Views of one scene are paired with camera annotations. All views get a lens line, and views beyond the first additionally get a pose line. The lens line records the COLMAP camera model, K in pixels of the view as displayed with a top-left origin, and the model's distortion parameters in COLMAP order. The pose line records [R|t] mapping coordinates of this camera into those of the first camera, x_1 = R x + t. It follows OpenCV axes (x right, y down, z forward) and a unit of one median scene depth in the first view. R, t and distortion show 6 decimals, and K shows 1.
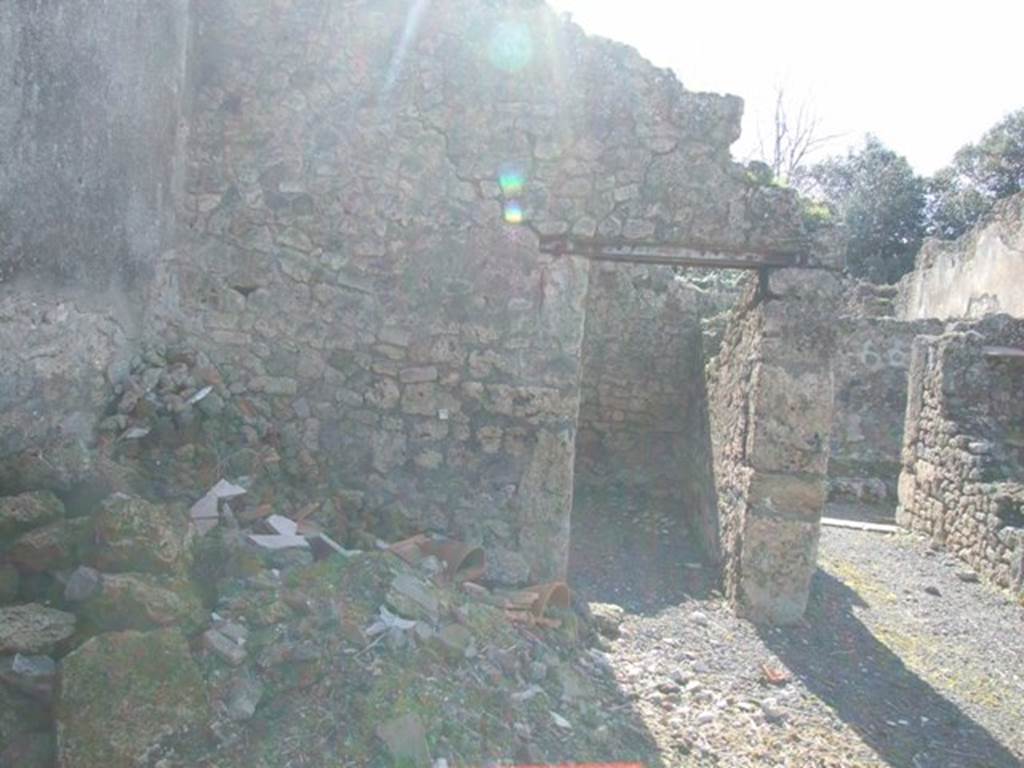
lens RADIAL K [[818.3, 0, 516.4], [0, 818.3, 369.0], [0, 0, 1]] dist [-0.064355, 0.063187]
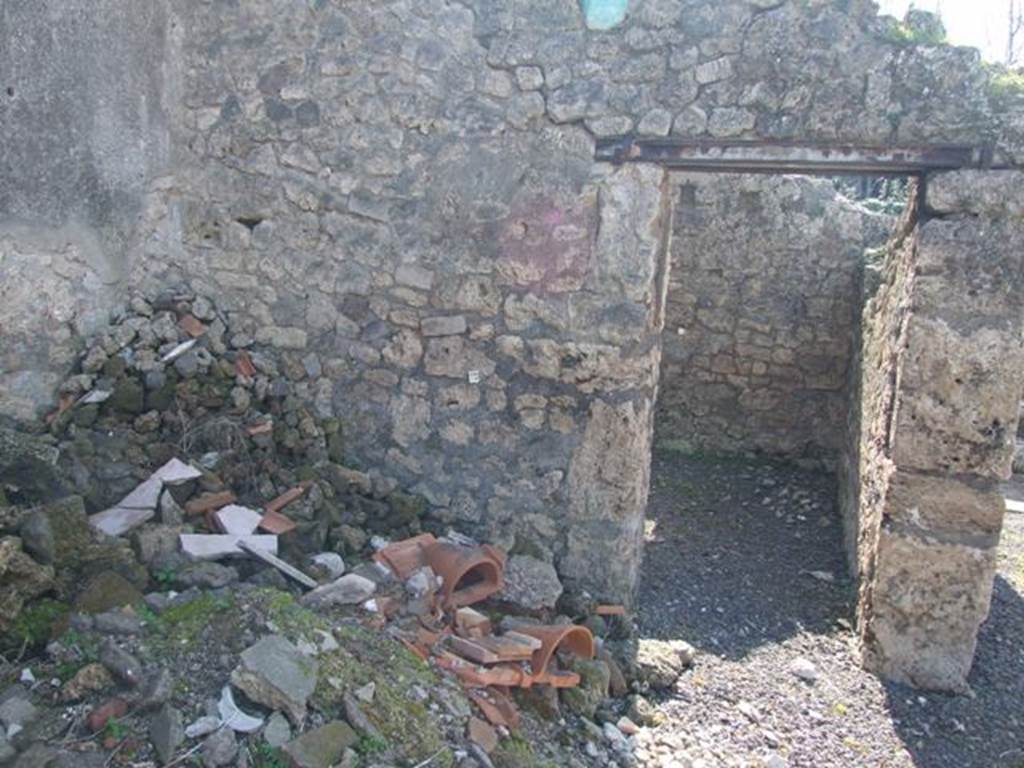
lens RADIAL K [[818.3, 0, 516.4], [0, 818.3, 369.0], [0, 0, 1]] dist [-0.064355, 0.063187]
pose [[0.973487, 0.017834, -0.228044, 0.129829], [0.000513, 0.996783, 0.080142, -0.014889], [0.228740, -0.078135, 0.970347, 0.256092]]
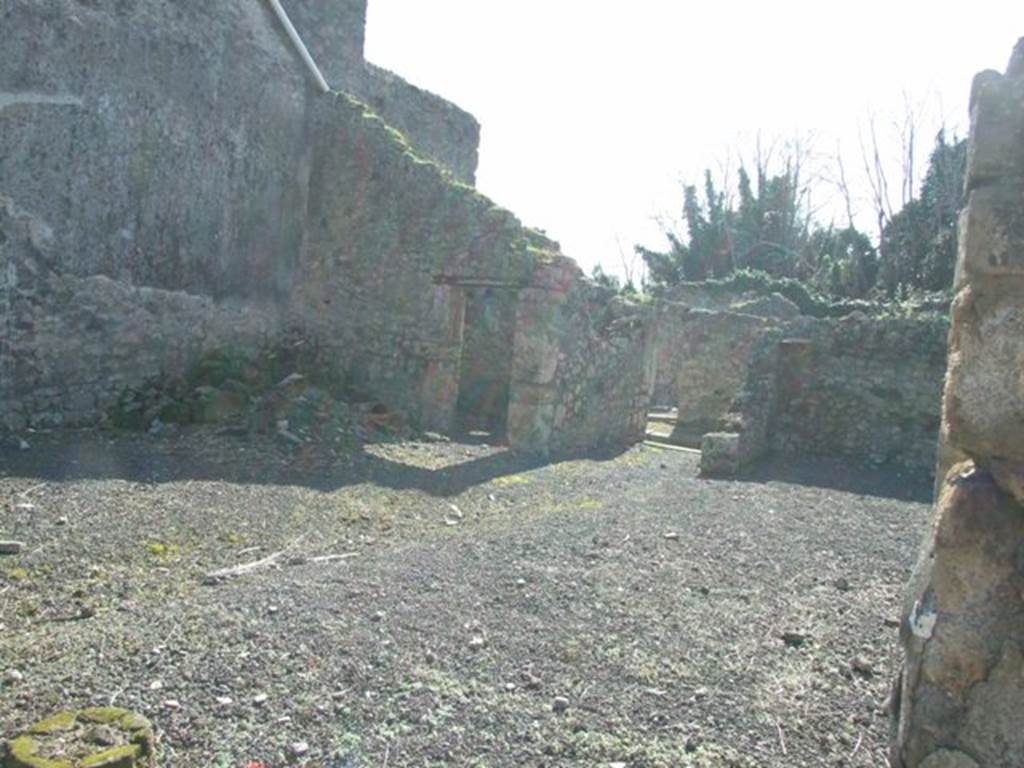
lens RADIAL K [[818.3, 0, 516.4], [0, 818.3, 369.0], [0, 0, 1]] dist [-0.064355, 0.063187]
pose [[0.929620, 0.017733, -0.368093, 1.075583], [-0.032335, 0.998914, -0.033540, 0.161449], [0.367098, 0.043082, 0.929184, -0.997620]]
